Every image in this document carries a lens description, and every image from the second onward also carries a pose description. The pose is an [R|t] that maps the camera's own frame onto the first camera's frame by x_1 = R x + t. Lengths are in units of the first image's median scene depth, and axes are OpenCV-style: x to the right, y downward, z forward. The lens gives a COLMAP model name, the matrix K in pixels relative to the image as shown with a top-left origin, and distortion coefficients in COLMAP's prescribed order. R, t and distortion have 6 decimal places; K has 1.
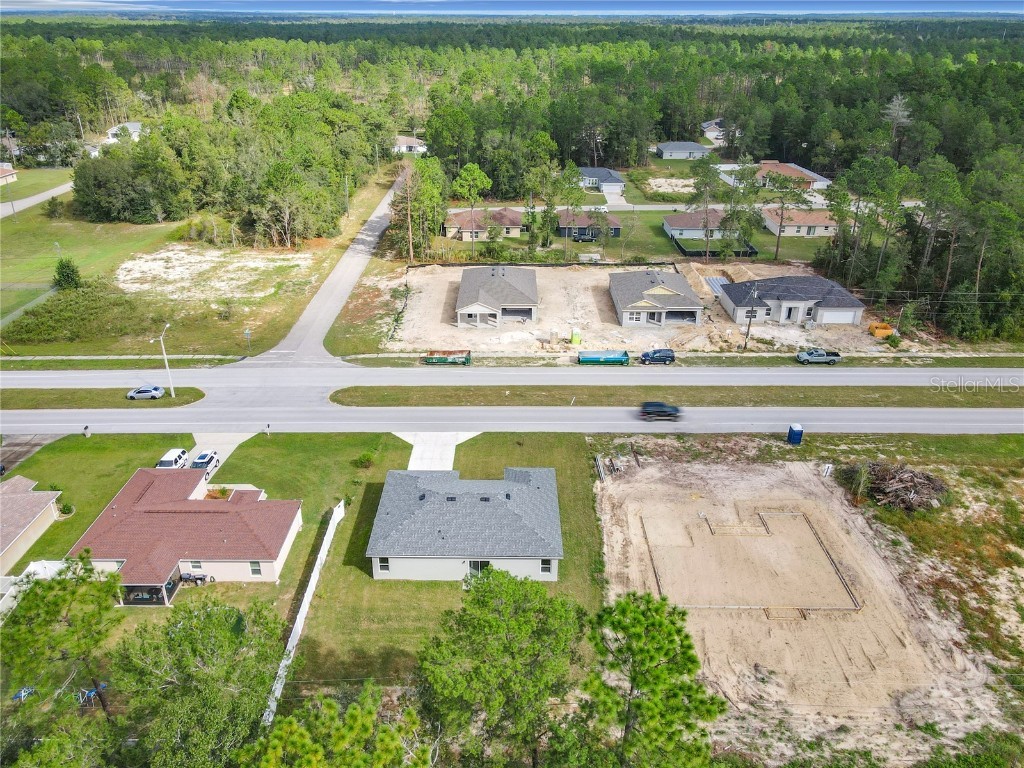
lens RADIAL K [[768.1, 0, 507.9], [0, 768.1, 386.3], [0, 0, 1]] dist [-0.004228, 0.061594]
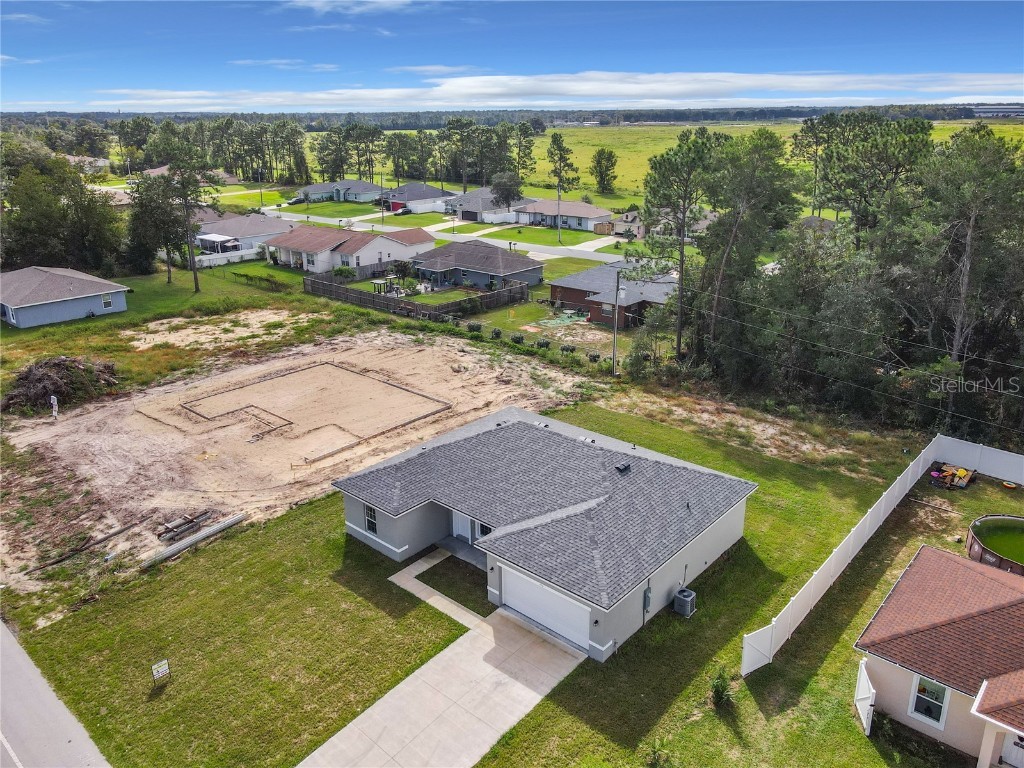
lens RADIAL K [[752.5, 0, 505.1], [0, 752.5, 347.7], [0, 0, 1]] dist [0.021543, 0.004557]
pose [[-0.745937, -0.199458, 0.635448, -0.227401], [0.295106, 0.756347, 0.583825, -0.153998], [-0.597068, 0.623021, -0.505326, 0.785373]]
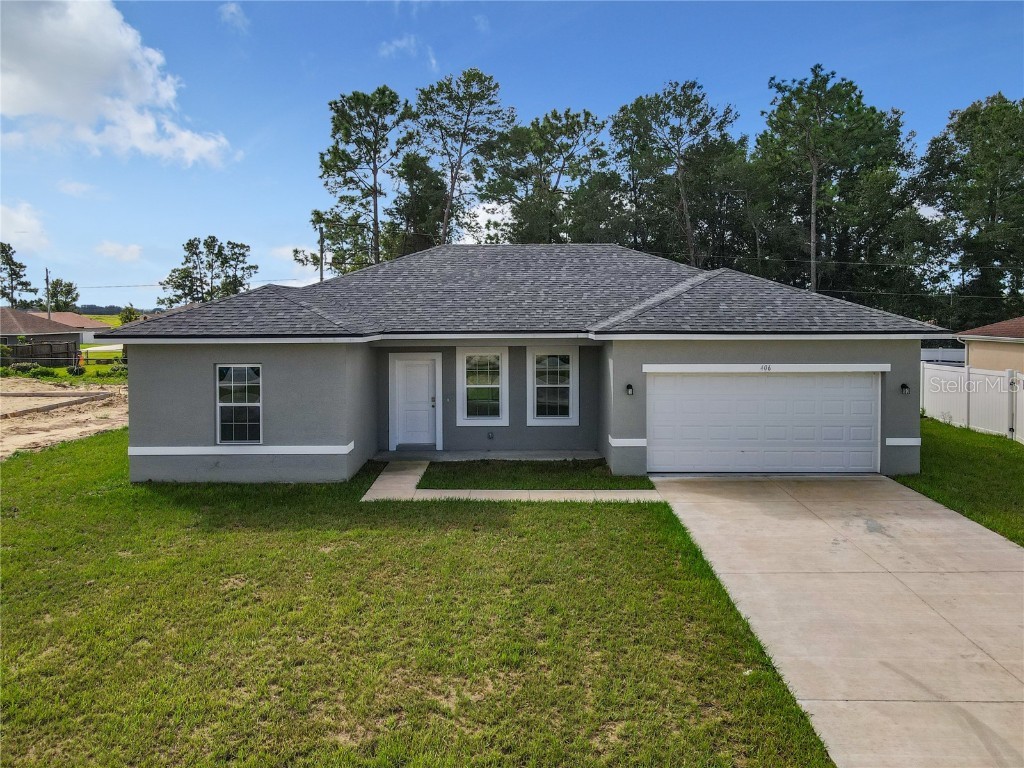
lens RADIAL K [[757.2, 0, 527.0], [0, 757.2, 345.2], [0, 0, 1]] dist [0.010040, 0.005999]
pose [[-0.999725, -0.008288, -0.021926, -0.027307], [-0.017666, 0.881223, 0.472370, 0.014638], [0.015406, 0.472628, -0.881128, 0.810462]]
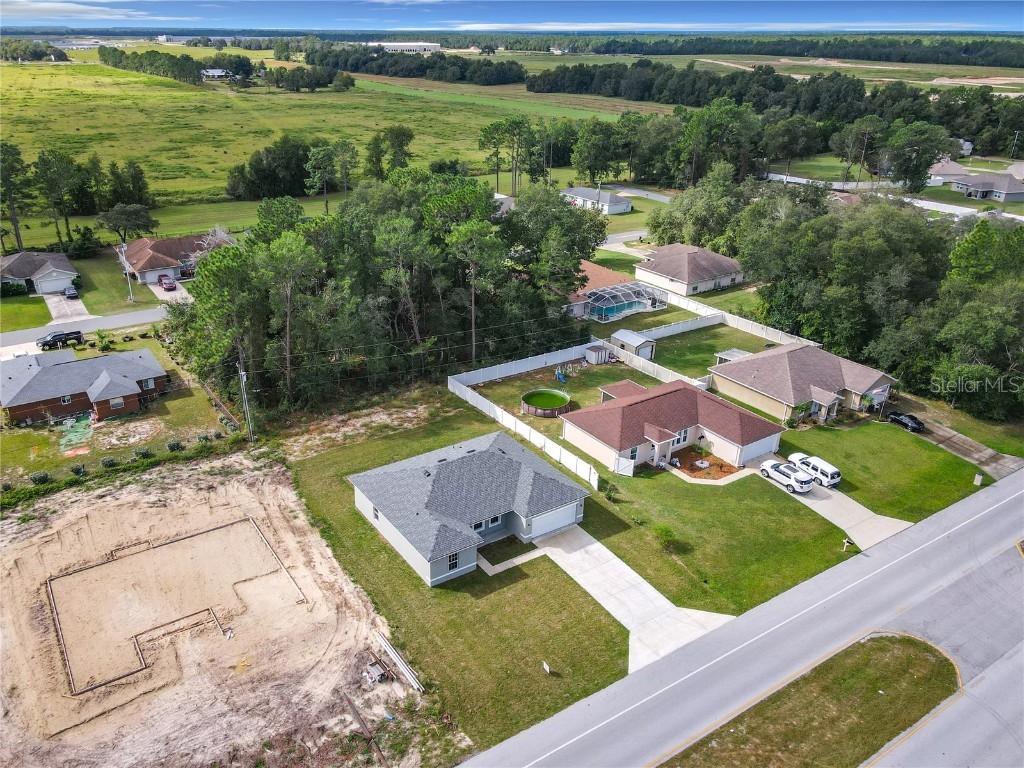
lens RADIAL K [[782.4, 0, 443.4], [0, 782.4, 382.6], [0, 0, 1]] dist [0.025446, -0.000455]
pose [[-0.850421, 0.208458, -0.483041, 0.263357], [-0.238406, 0.665772, 0.707043, -0.379929], [0.468984, 0.716444, -0.516489, 0.886620]]
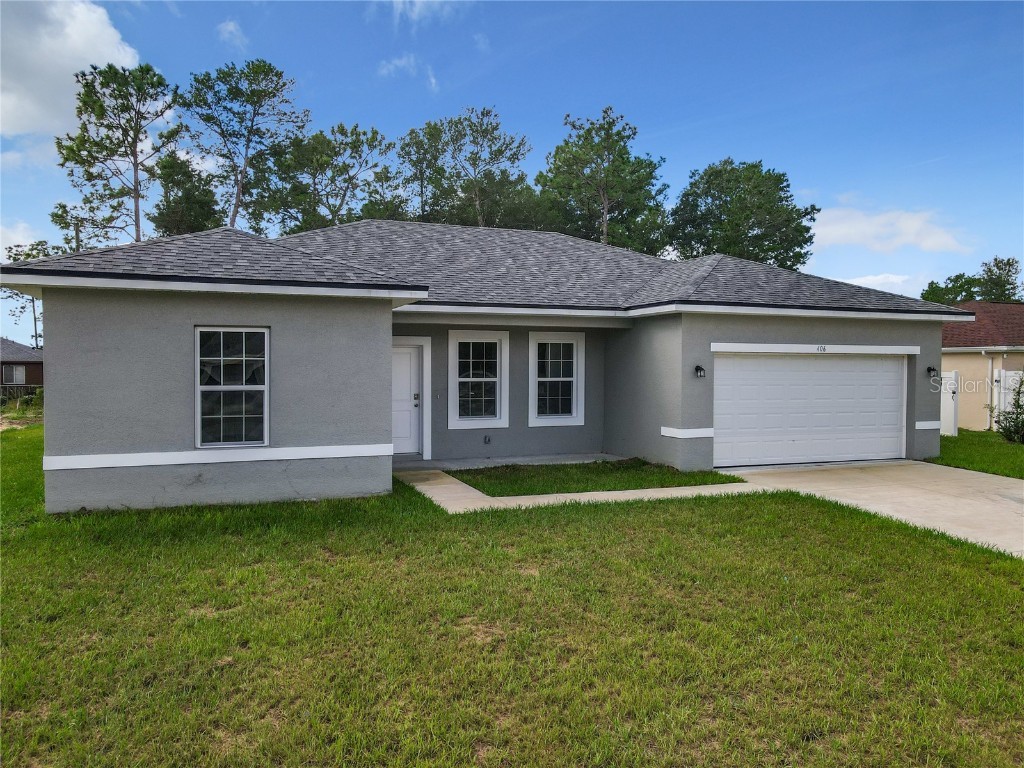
lens RADIAL K [[741.1, 0, 511.9], [0, 741.1, 389.0], [0, 0, 1]] dist [0.024510, 0.002406]
pose [[-0.926183, -0.002308, -0.377068, 0.022511], [-0.177607, 0.884781, 0.430835, 0.044070], [0.332628, 0.466002, -0.819879, 0.780149]]
